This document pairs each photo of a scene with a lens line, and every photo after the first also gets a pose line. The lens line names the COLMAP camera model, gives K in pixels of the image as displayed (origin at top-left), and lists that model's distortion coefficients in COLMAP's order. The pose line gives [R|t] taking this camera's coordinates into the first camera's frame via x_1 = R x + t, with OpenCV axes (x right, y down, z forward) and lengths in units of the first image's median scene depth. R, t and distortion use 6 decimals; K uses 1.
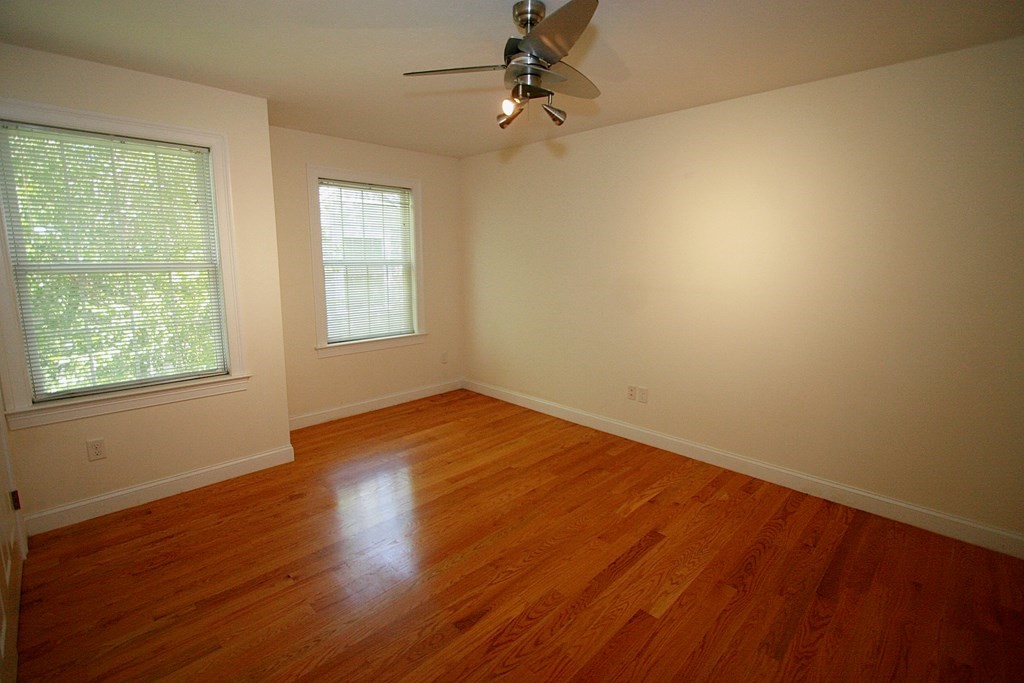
lens RADIAL K [[469.0, 0, 506.6], [0, 469.0, 333.8], [0, 0, 1]] dist [-0.019662, 0.001456]
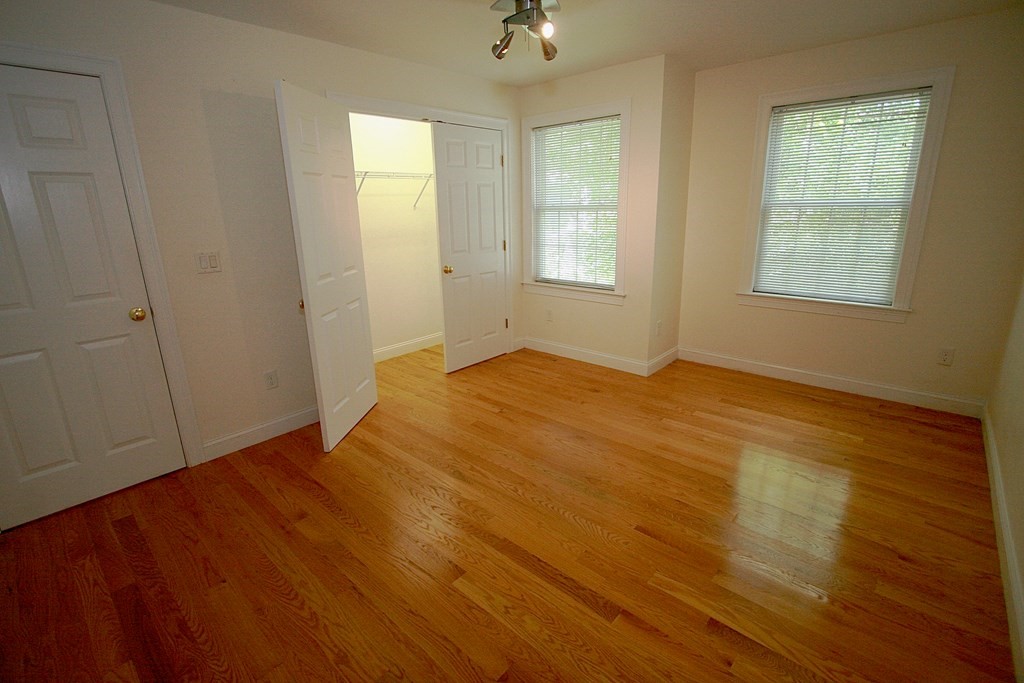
lens RADIAL K [[469.0, 0, 515.7], [0, 469.0, 337.4], [0, 0, 1]] dist [-0.019662, 0.001456]
pose [[0.056568, 0.267646, -0.961855, 0.710854], [-0.136531, 0.956421, 0.258105, -0.092315], [0.989019, 0.116723, 0.090645, 0.618111]]
